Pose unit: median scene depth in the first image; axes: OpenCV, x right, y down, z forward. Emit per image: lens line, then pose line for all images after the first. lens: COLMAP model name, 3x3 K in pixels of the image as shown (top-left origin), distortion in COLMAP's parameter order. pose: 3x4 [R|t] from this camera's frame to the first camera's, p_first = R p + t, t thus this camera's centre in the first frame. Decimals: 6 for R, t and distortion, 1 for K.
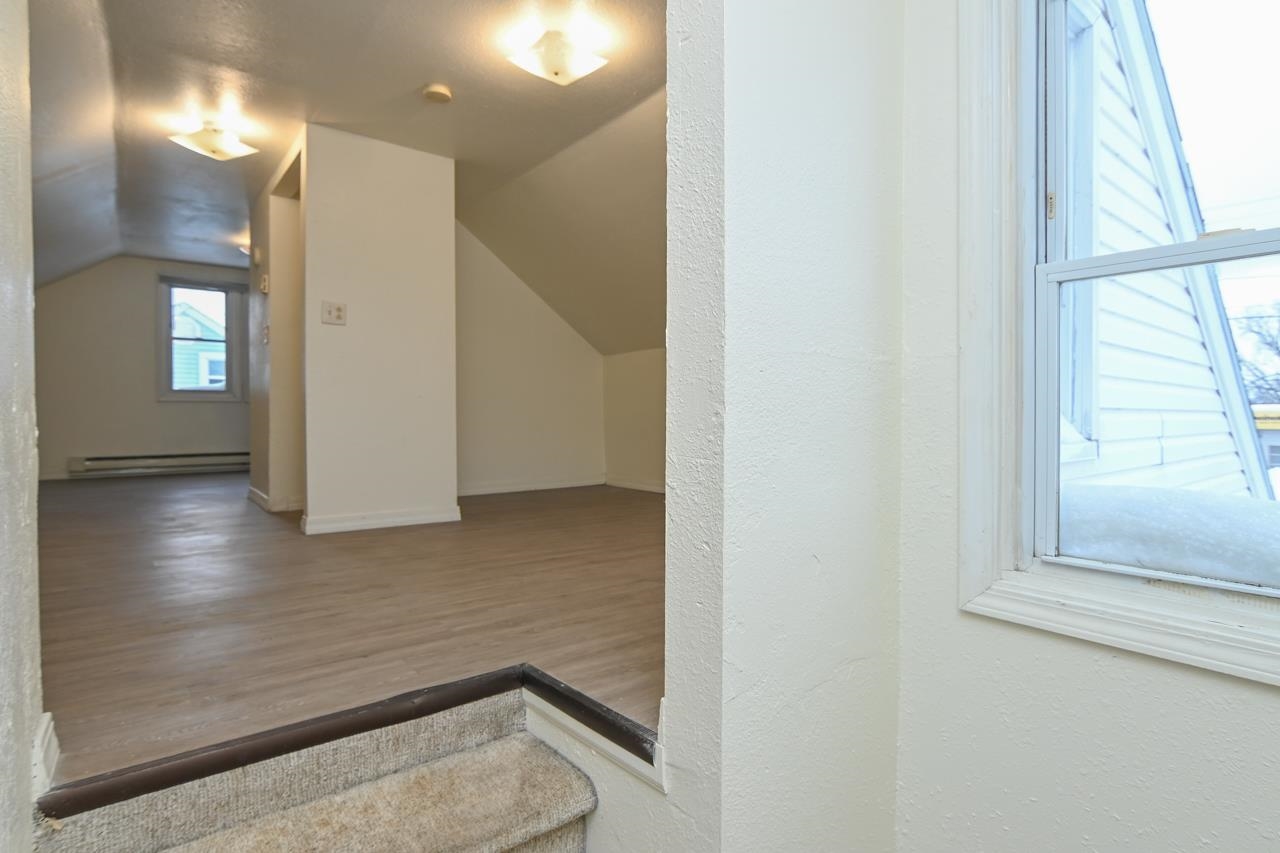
lens RADIAL K [[637.3, 0, 620.6], [0, 637.3, 443.2], [0, 0, 1]] dist [-0.017419, 0.000220]
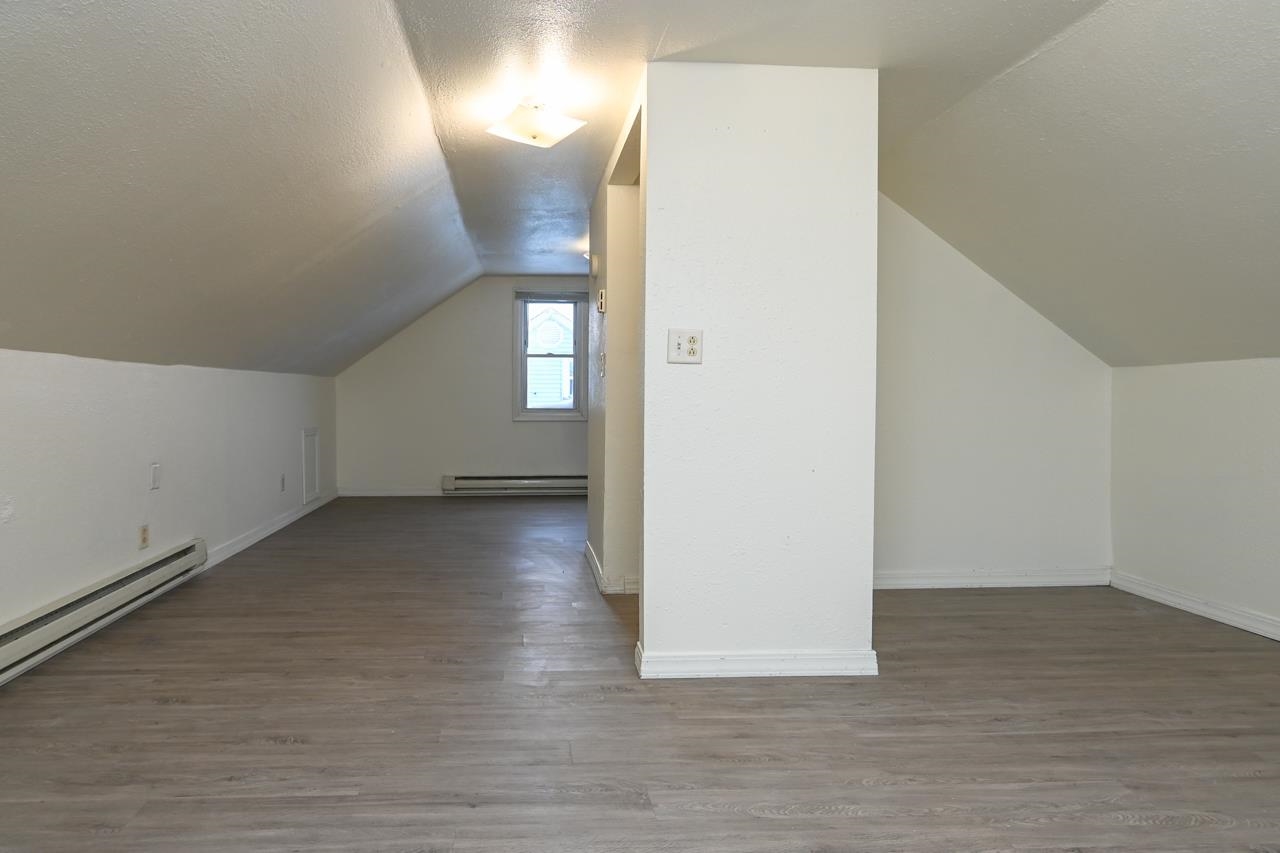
lens RADIAL K [[679.2, 0, 578.5], [0, 679.2, 422.9], [0, 0, 1]] dist [-0.029122, 0.008798]
pose [[0.839656, 0.009165, -0.543042, -0.115098], [-0.014564, 0.999878, -0.005645, -0.083956], [0.542924, 0.012649, 0.839687, 0.249729]]
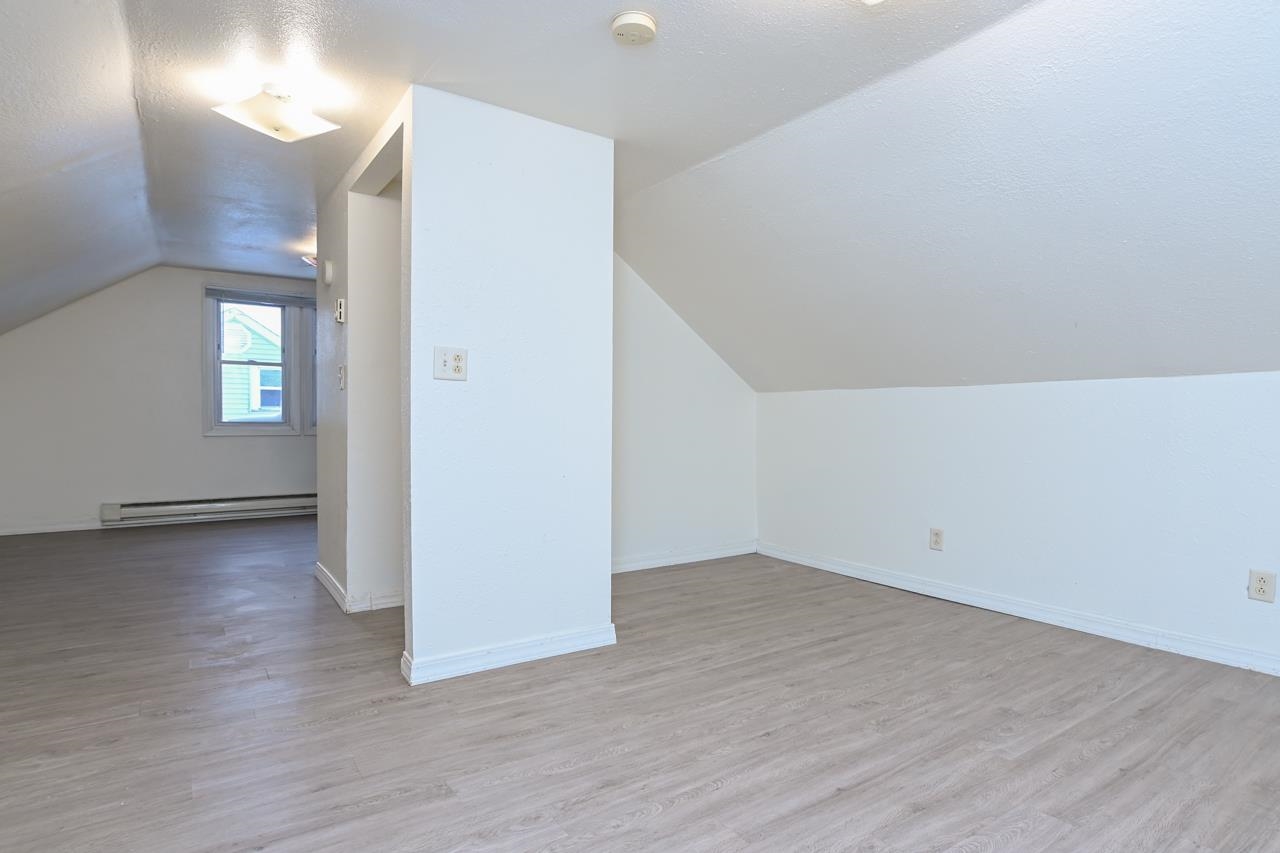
lens RADIAL K [[648.6, 0, 660.9], [0, 648.6, 444.4], [0, 0, 1]] dist [-0.023319, 0.002228]
pose [[0.999837, 0.000719, -0.018067, -0.147374], [-0.000666, 0.999995, 0.002975, -0.083246], [0.018069, -0.002962, 0.999832, 0.212882]]
